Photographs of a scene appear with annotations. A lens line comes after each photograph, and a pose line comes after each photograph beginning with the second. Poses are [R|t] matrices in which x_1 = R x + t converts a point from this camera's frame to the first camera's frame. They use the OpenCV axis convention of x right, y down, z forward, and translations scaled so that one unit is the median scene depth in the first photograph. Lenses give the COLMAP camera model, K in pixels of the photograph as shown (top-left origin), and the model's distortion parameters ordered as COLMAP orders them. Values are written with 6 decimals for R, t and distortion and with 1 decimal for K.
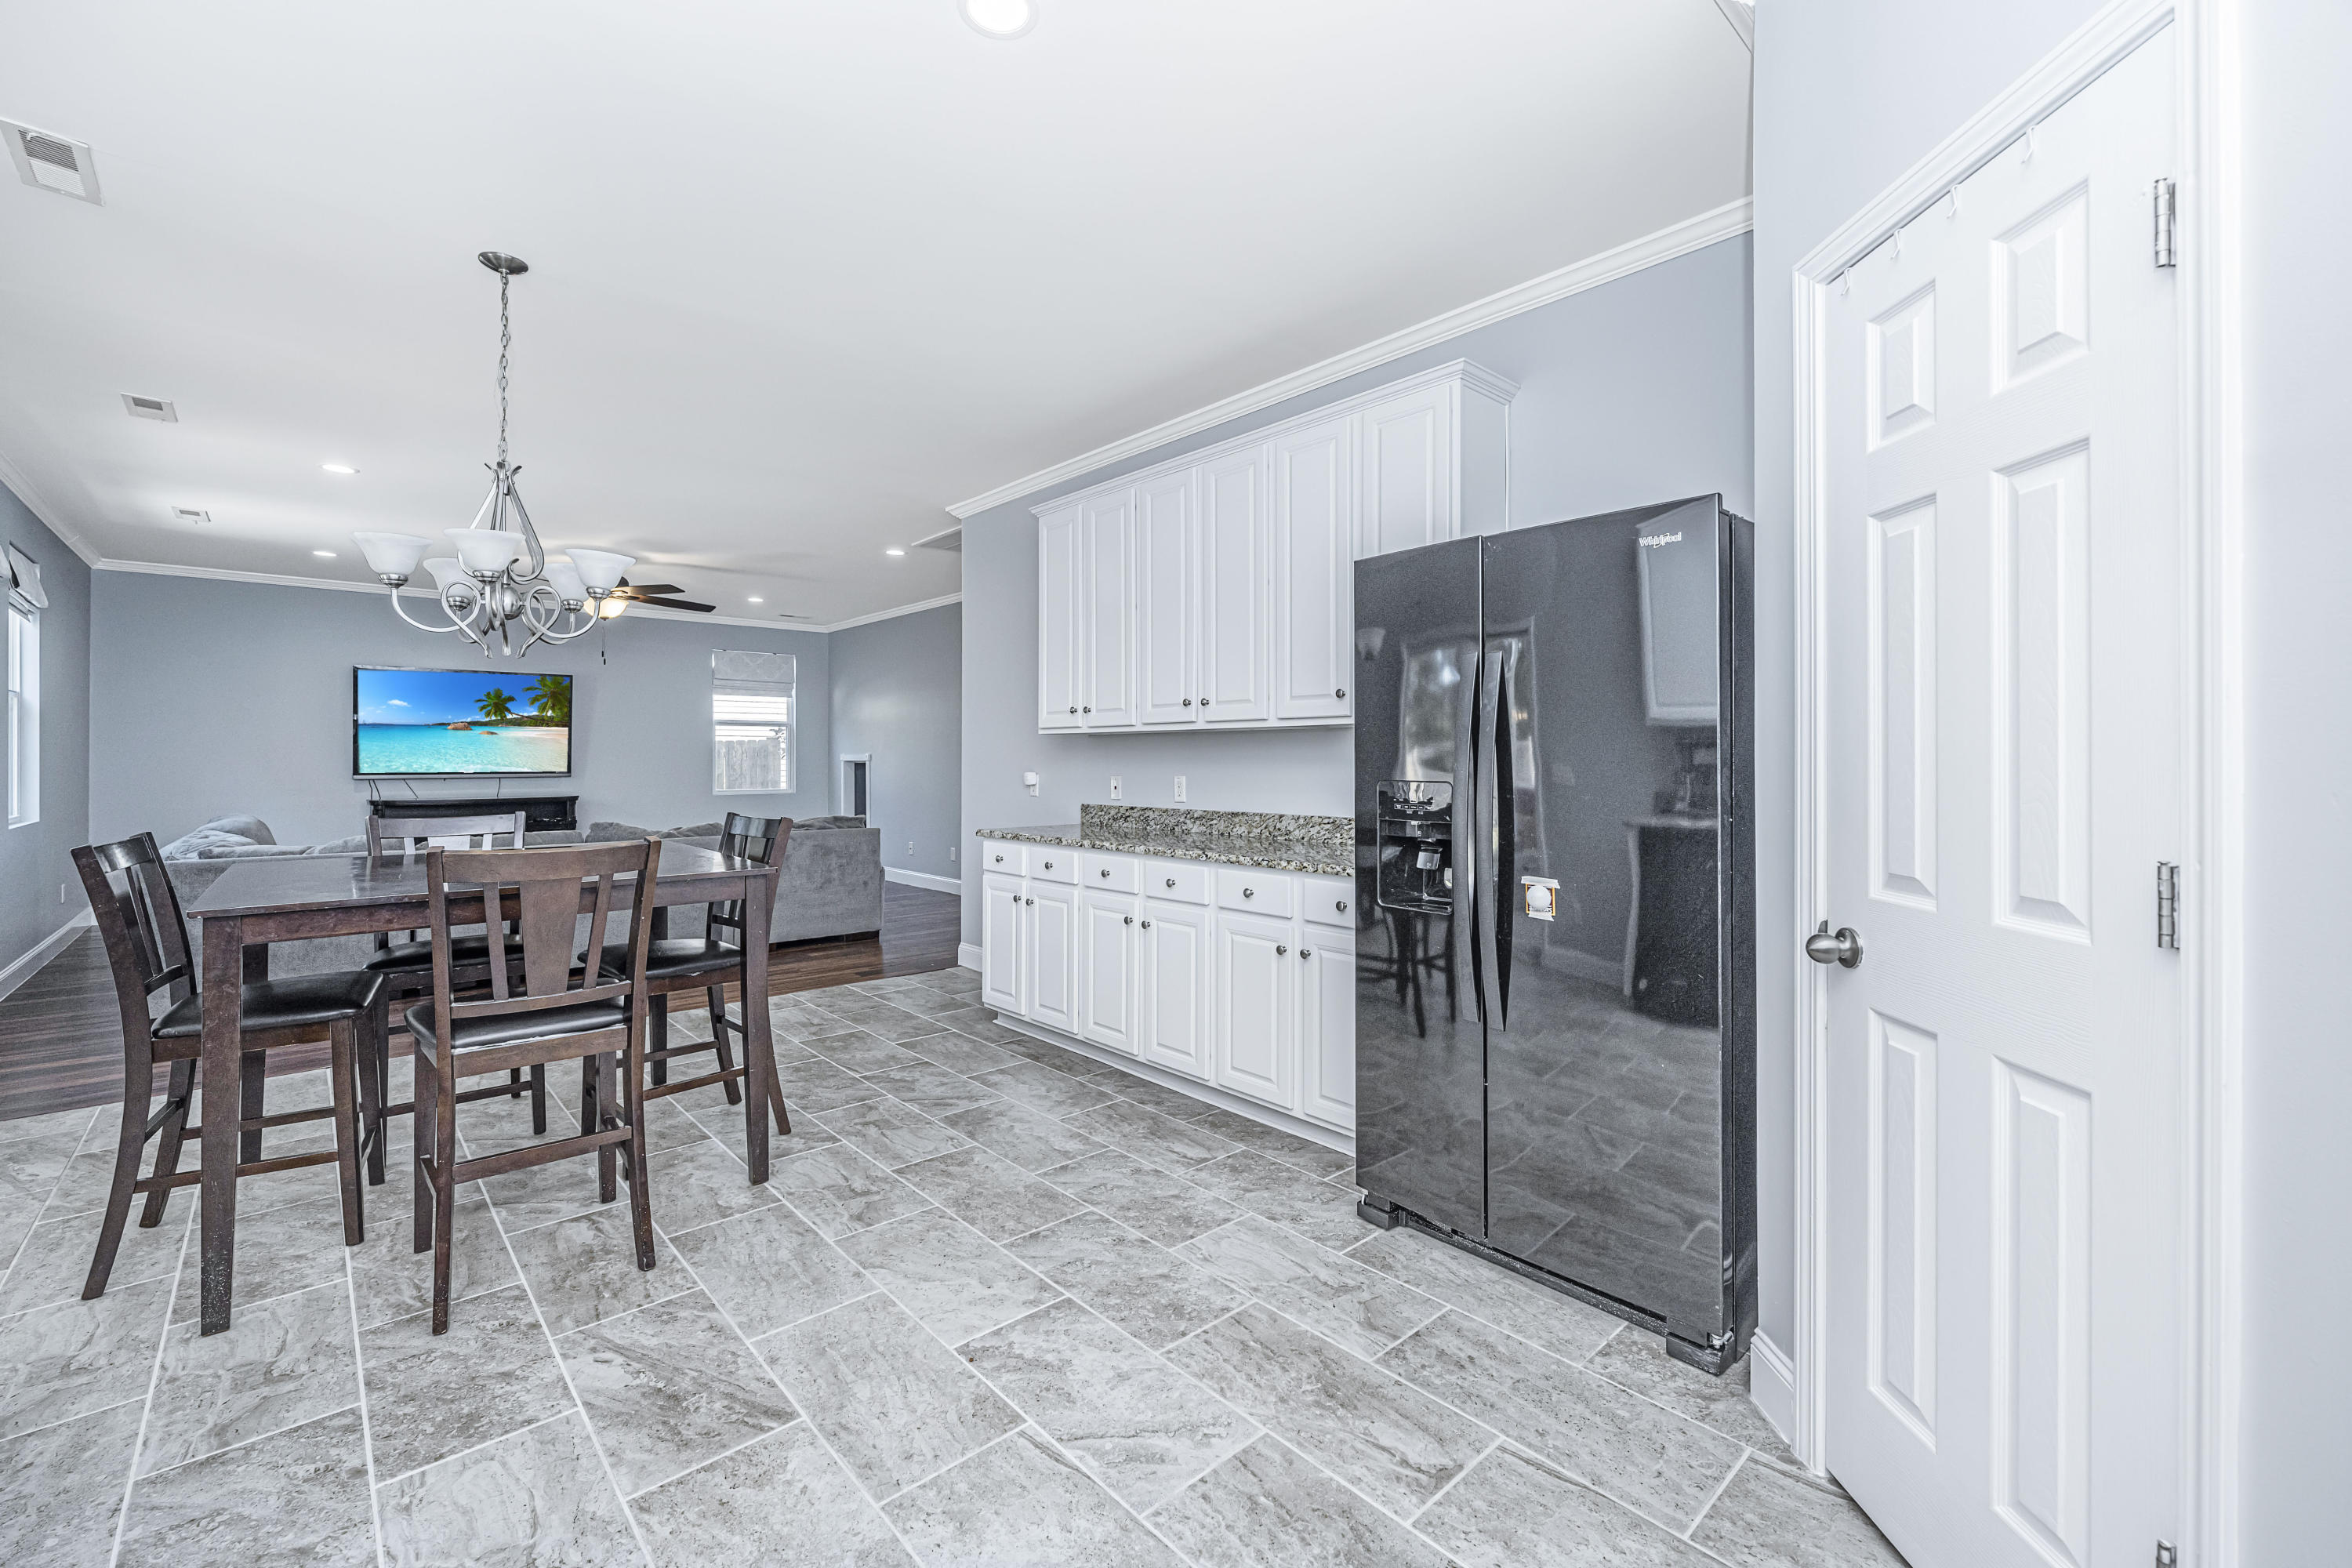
lens RADIAL K [[997.2, 0, 1182.9], [0, 997.2, 766.9], [0, 0, 1]] dist [-0.000631, -0.001682]
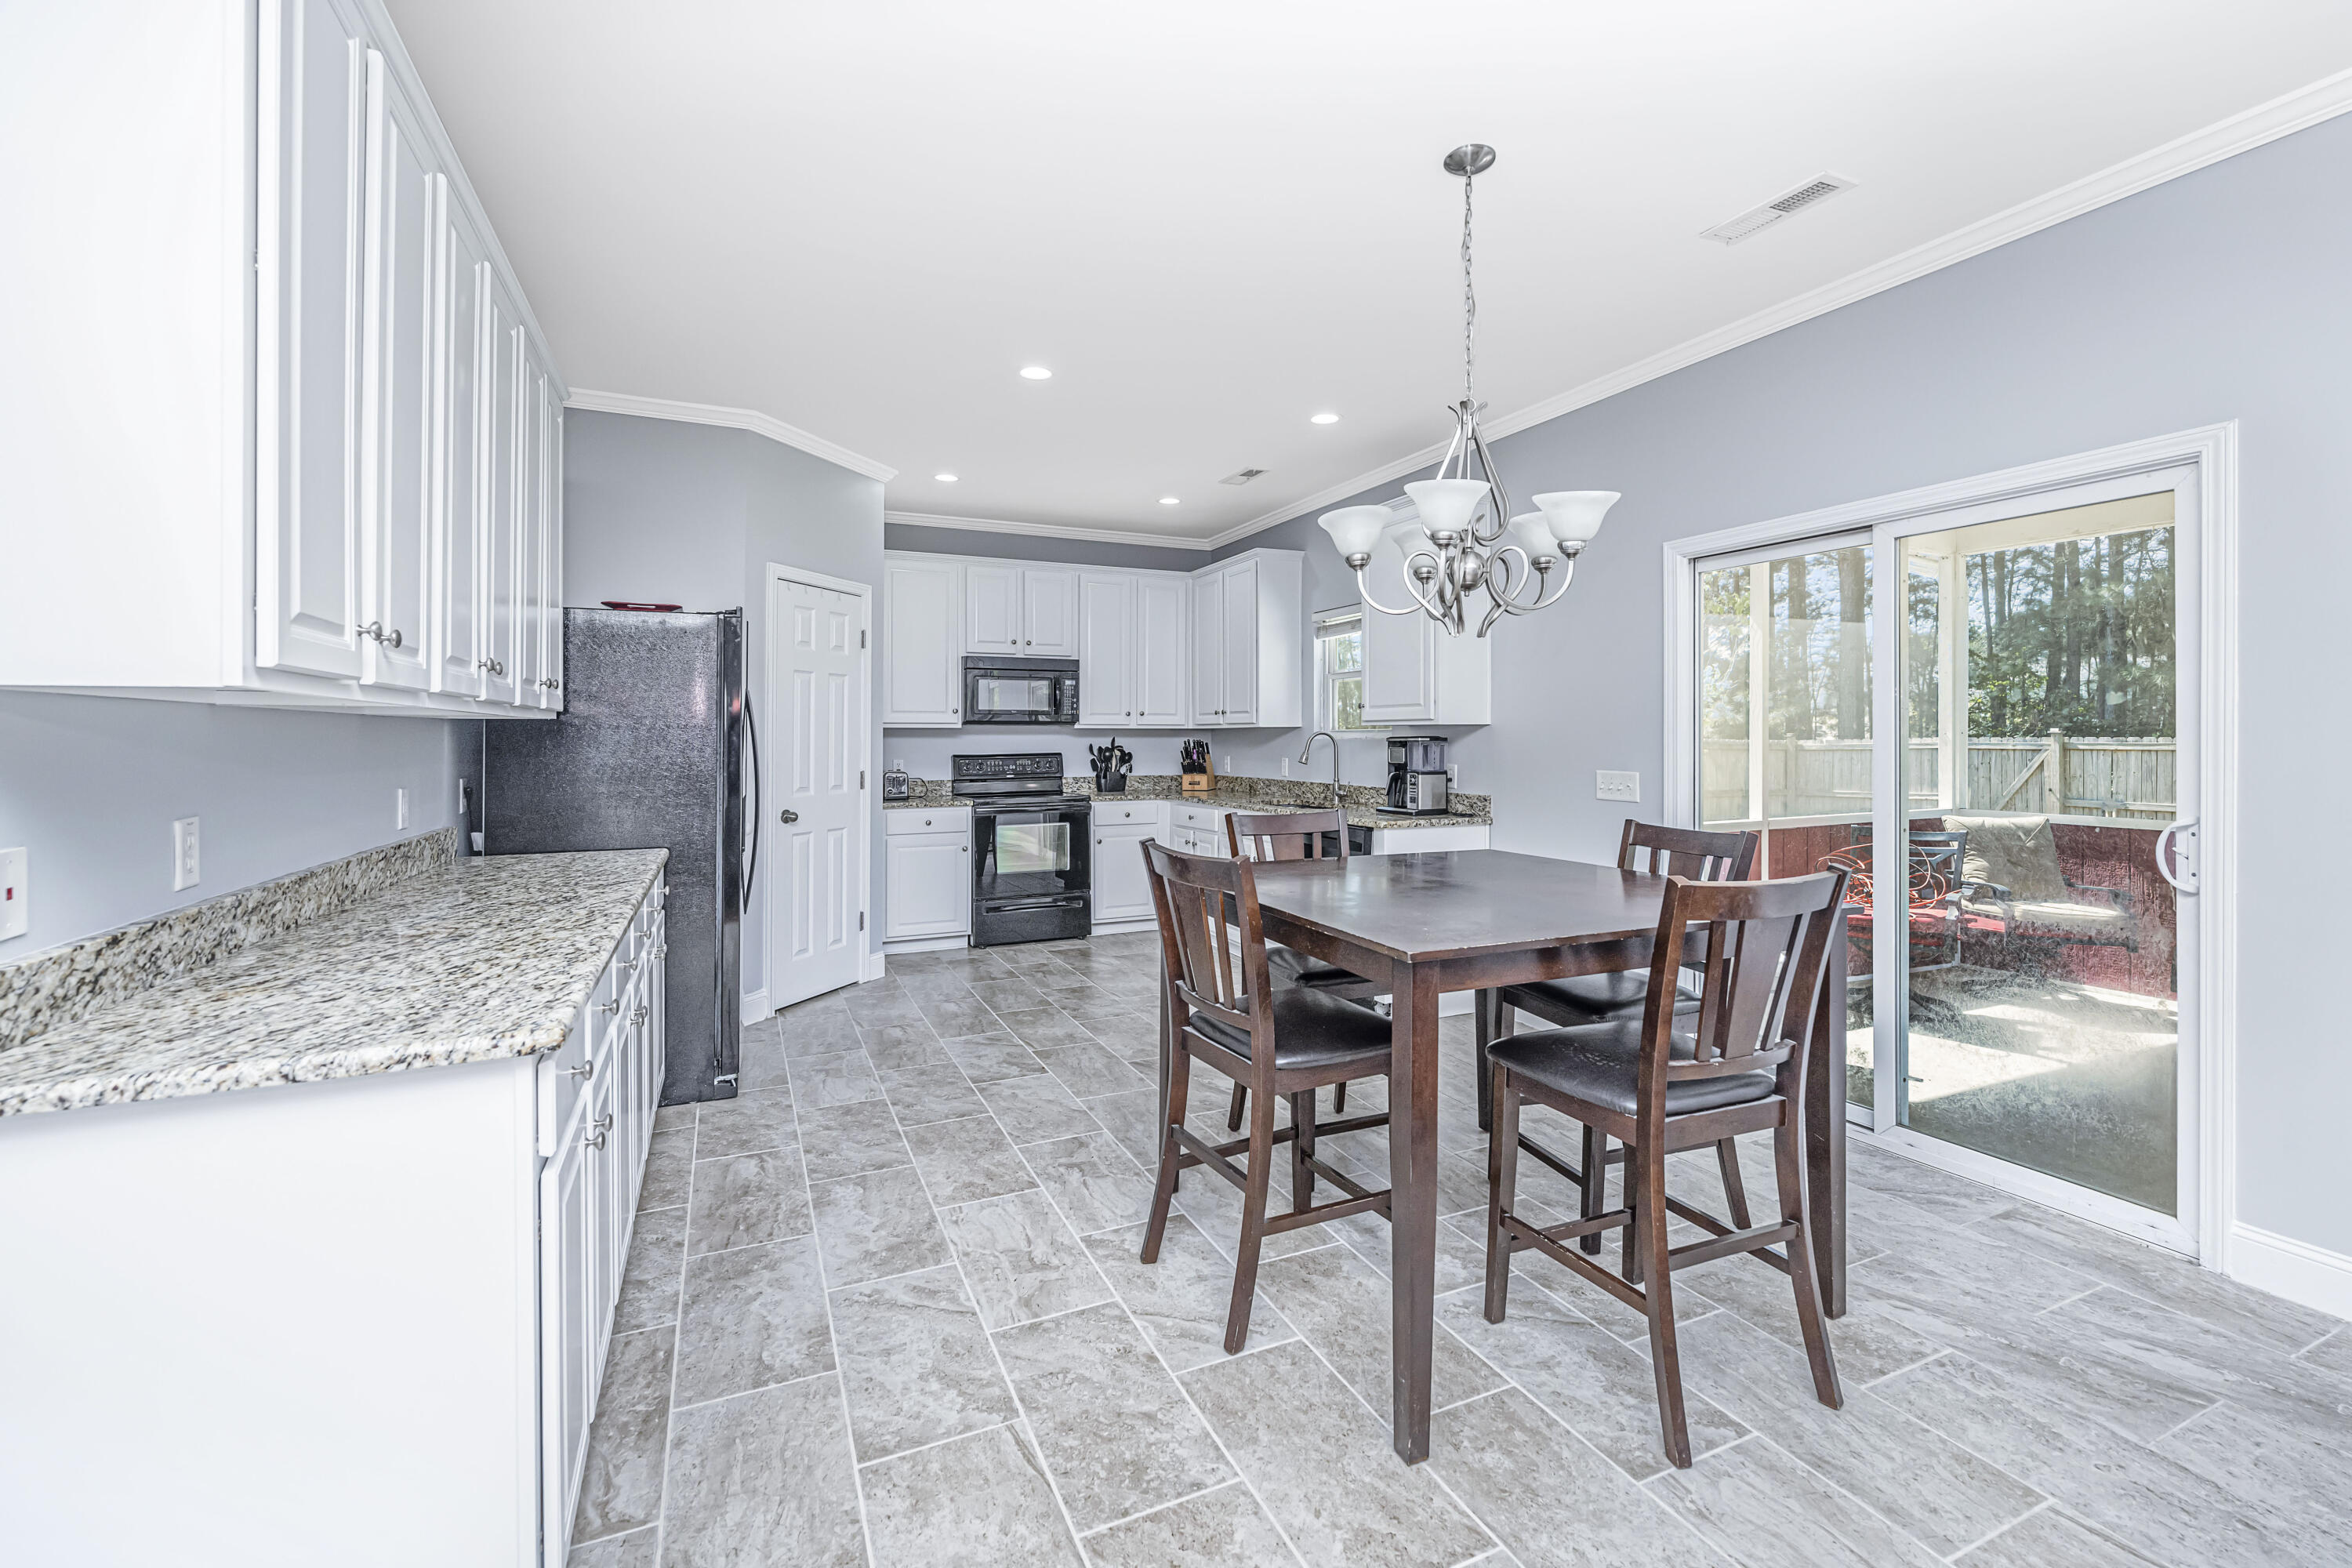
lens RADIAL K [[997.2, 0, 1155.5], [0, 997.2, 736.1], [0, 0, 1]] dist [-0.000631, -0.001682]
pose [[-0.944421, 0.007879, 0.328645, -0.726087], [0.010025, 0.999938, 0.004836, -0.029305], [-0.328587, 0.007862, -0.944441, 1.892616]]
